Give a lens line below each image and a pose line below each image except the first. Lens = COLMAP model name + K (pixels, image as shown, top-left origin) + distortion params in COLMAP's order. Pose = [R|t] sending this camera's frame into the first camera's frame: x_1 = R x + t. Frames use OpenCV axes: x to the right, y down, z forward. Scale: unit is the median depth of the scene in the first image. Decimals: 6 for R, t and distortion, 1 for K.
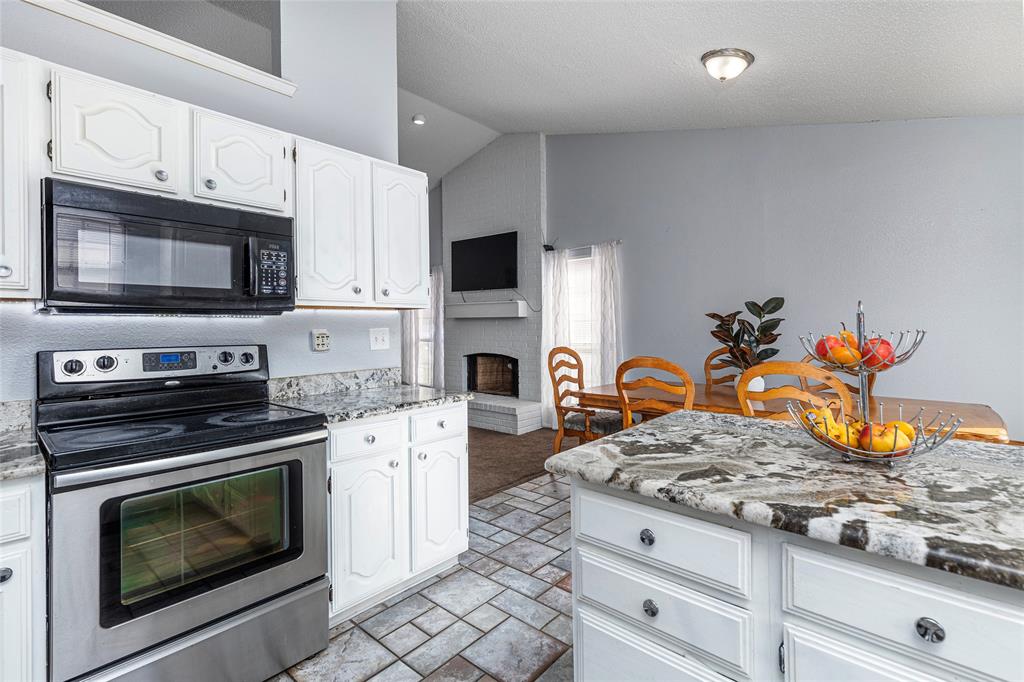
lens RADIAL K [[466.3, 0, 511.3], [0, 466.3, 327.3], [0, 0, 1]] dist [0.016542, 0.000113]
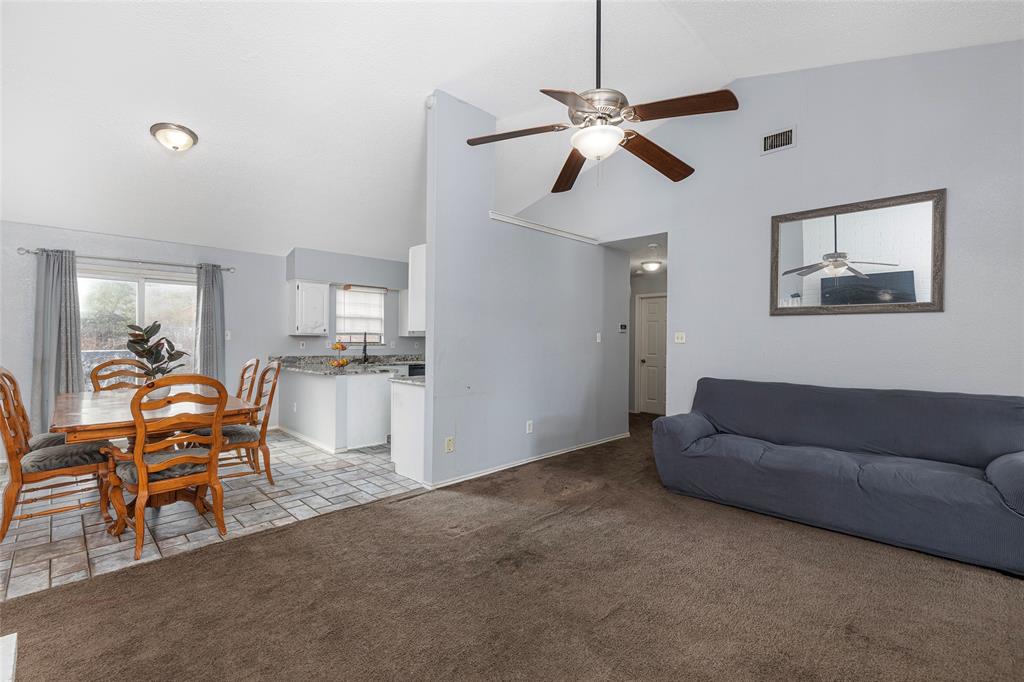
lens RADIAL K [[457.7, 0, 516.9], [0, 457.7, 339.7], [0, 0, 1]] dist [0.000059, 0.000205]
pose [[-0.998553, 0.003985, 0.053631, -0.689555], [0.004040, 0.999991, 0.000915, -0.011228], [-0.053627, 0.001131, -0.998560, 2.786003]]
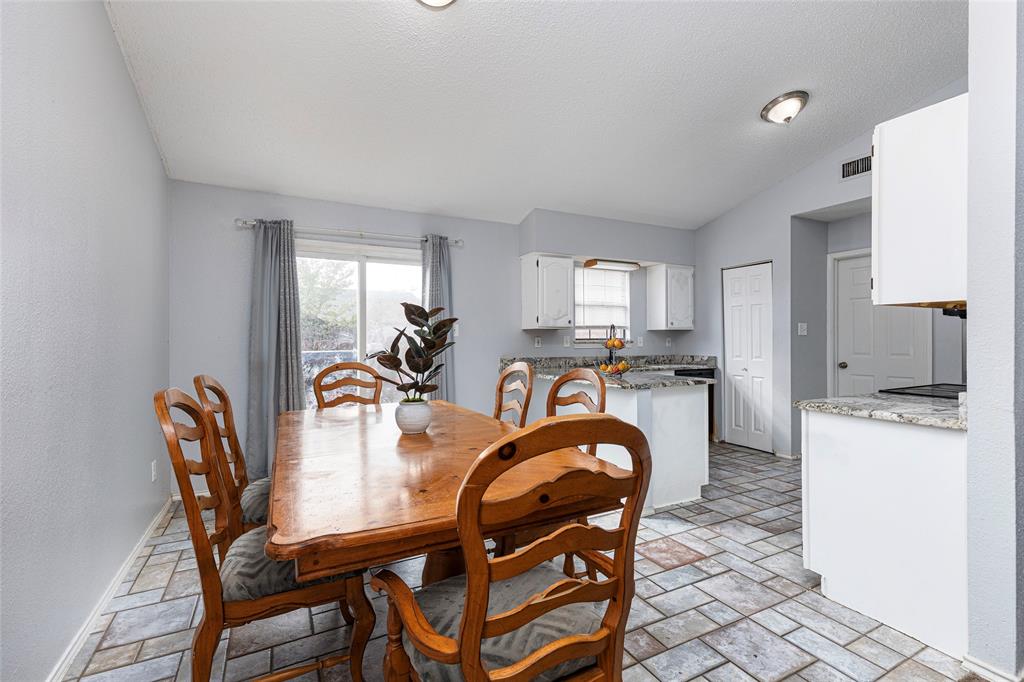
lens RADIAL K [[457.7, 0, 516.9], [0, 457.7, 339.7], [0, 0, 1]] dist [0.000059, 0.000205]
pose [[-0.935642, 0.015271, 0.352619, 0.116428], [0.015448, 0.999878, -0.002313, 0.008650], [-0.352611, 0.003283, -0.935764, 2.057992]]
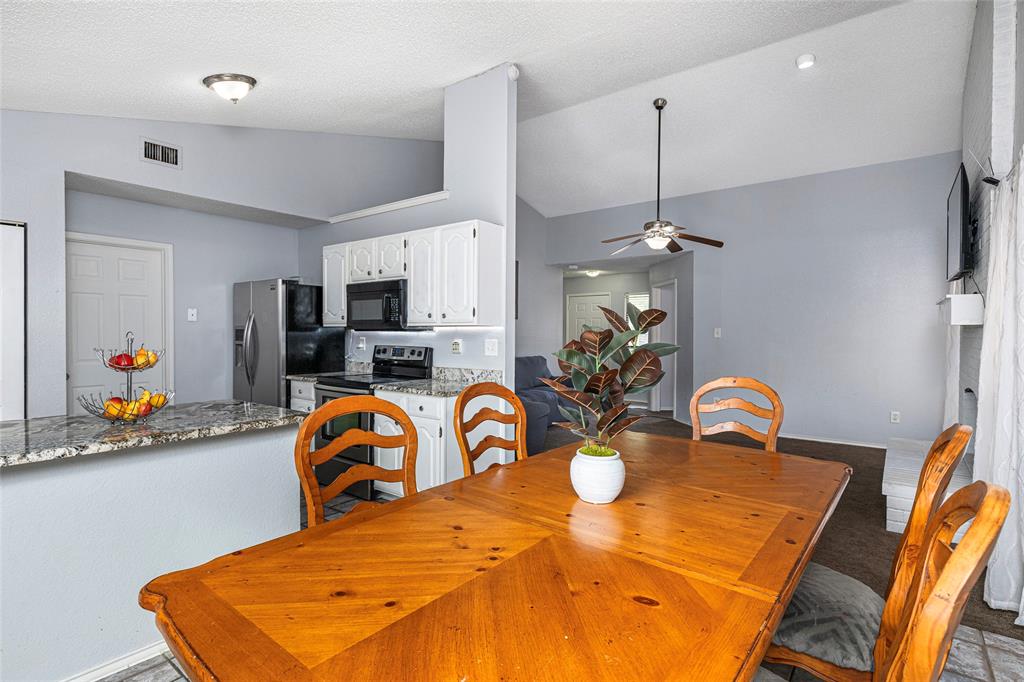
lens RADIAL K [[506.3, 0, 519.0], [0, 506.3, 338.9], [0, 0, 1]] dist [0.000457, -0.000994]
pose [[0.078446, 0.024922, -0.996607, 1.319919], [-0.007035, 0.999676, 0.024445, -0.041185], [0.996894, 0.005093, 0.078596, 1.095359]]
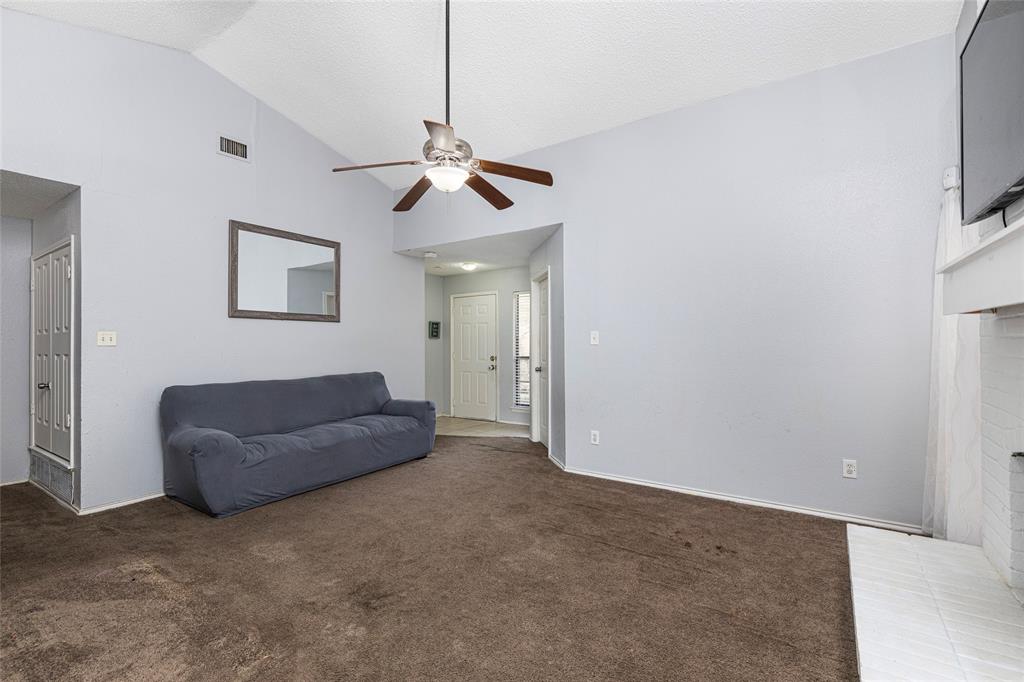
lens RADIAL K [[469.0, 0, 512.0], [0, 469.0, 341.0], [0, 0, 1]] dist [0.001625, 0.000198]
pose [[0.132460, 0.008783, -0.991149, 0.350118], [0.001776, 0.999957, 0.009098, -0.019367], [0.991187, -0.002966, 0.132439, 1.863768]]
